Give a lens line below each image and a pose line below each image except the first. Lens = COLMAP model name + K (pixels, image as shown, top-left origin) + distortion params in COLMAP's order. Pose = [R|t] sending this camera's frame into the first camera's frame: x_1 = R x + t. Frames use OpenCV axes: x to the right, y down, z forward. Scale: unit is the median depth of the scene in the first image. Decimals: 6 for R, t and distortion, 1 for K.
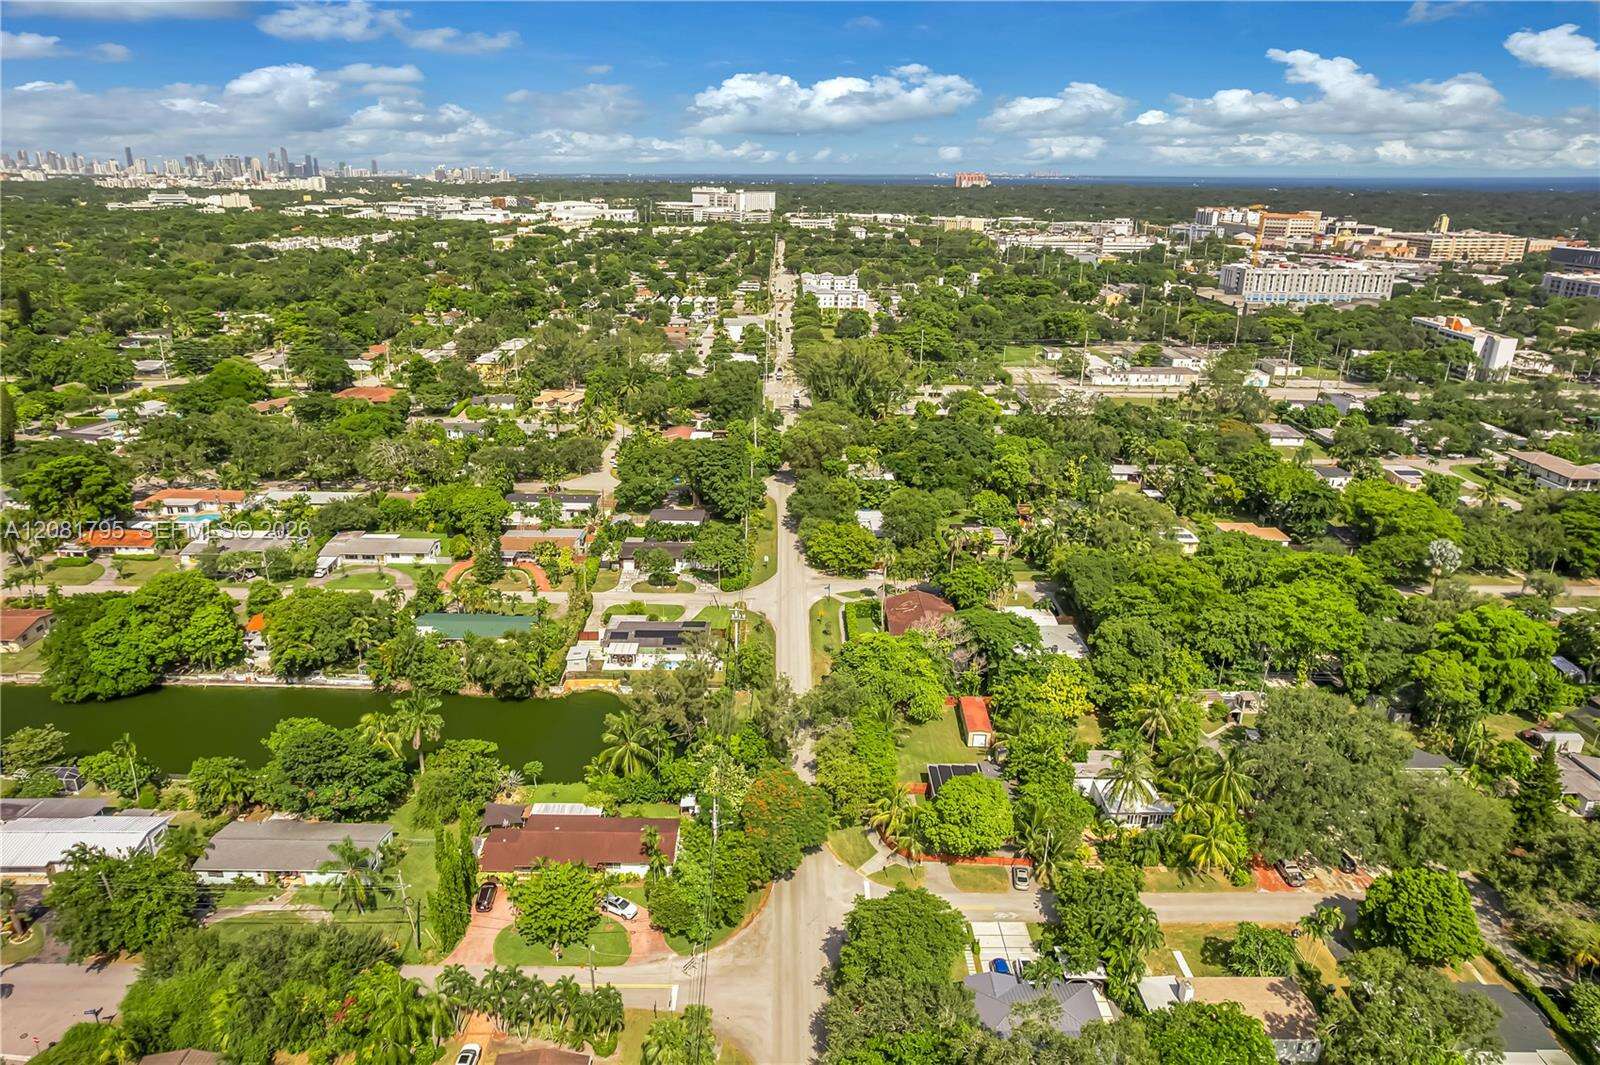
lens RADIAL K [[1025.1, 0, 810.2], [0, 1025.1, 528.2], [0, 0, 1]] dist [-0.078958, 0.066172]
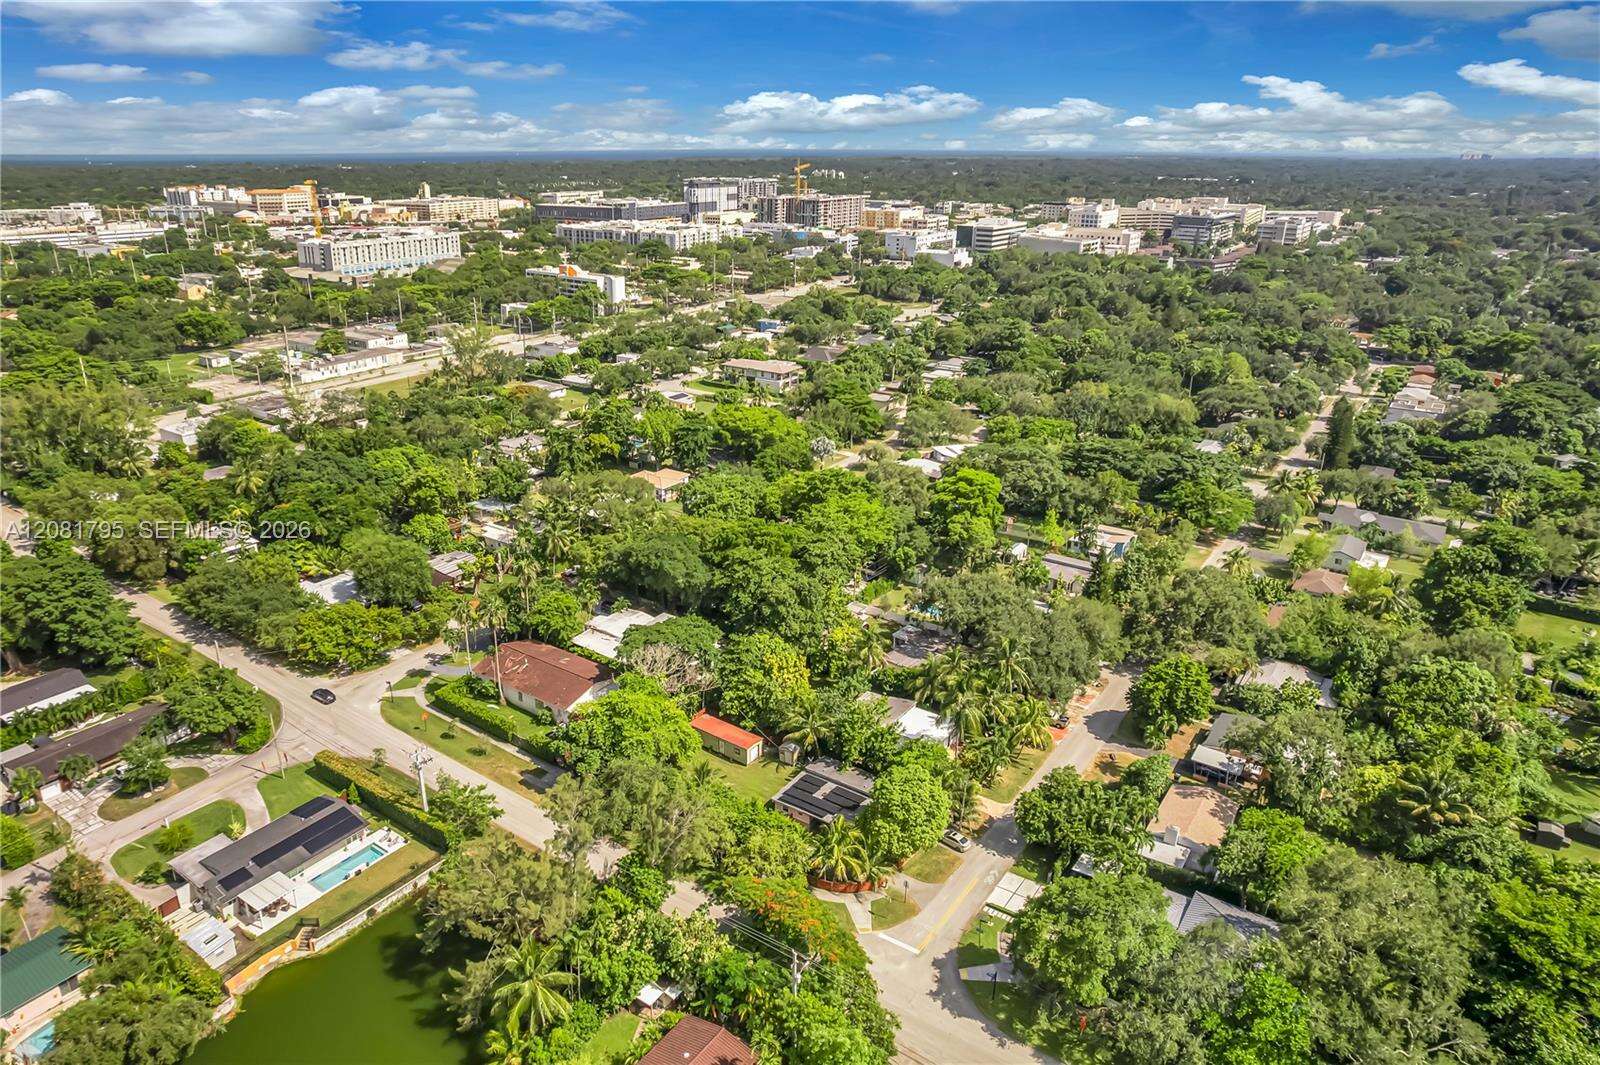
lens RADIAL K [[987.9, 0, 800.0], [0, 987.9, 532.5], [0, 0, 1]] dist [-0.104046, 0.060009]
pose [[0.573666, -0.303827, 0.760655, -0.393787], [0.270455, 0.946837, 0.174224, -0.115879], [-0.773151, 0.105777, 0.625339, 0.350168]]
